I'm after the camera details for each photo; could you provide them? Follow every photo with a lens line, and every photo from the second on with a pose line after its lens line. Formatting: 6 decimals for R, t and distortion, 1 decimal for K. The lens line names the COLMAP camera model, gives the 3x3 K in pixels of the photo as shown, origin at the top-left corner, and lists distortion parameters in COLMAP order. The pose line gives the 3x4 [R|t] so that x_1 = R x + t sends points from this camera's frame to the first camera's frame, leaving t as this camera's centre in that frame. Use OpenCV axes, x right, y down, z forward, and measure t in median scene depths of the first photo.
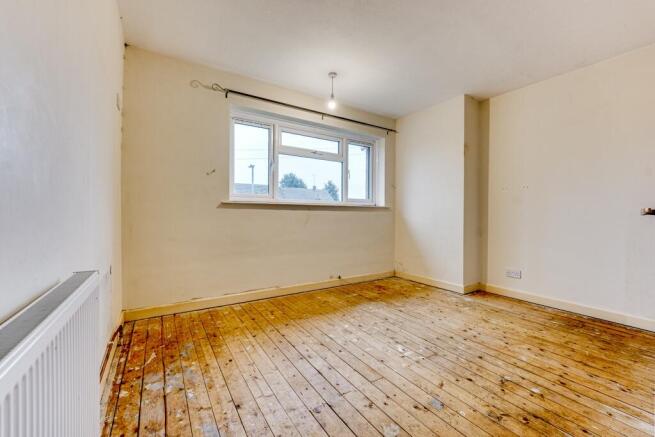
lens RADIAL K [[269.5, 0, 324.9], [0, 269.5, 216.9], [0, 0, 1]] dist [-0.013387, 0.001510]
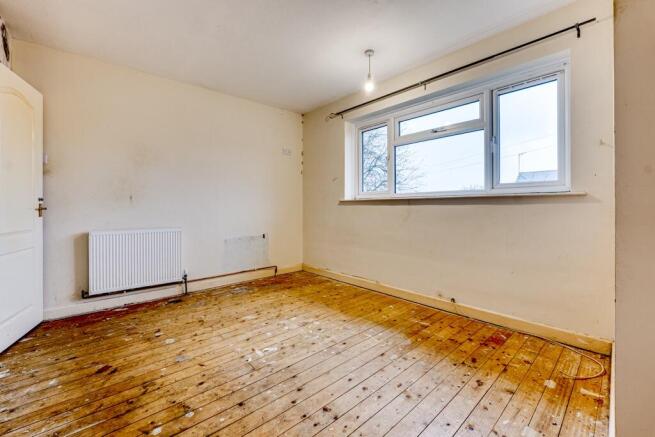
lens RADIAL K [[269.5, 0, 328.1], [0, 269.5, 209.4], [0, 0, 1]] dist [-0.013387, 0.001510]
pose [[0.166068, -0.001642, -0.986113, 0.916696], [-0.007622, 0.999967, -0.002948, -0.008645], [0.986085, 0.008006, 0.166050, 0.753436]]
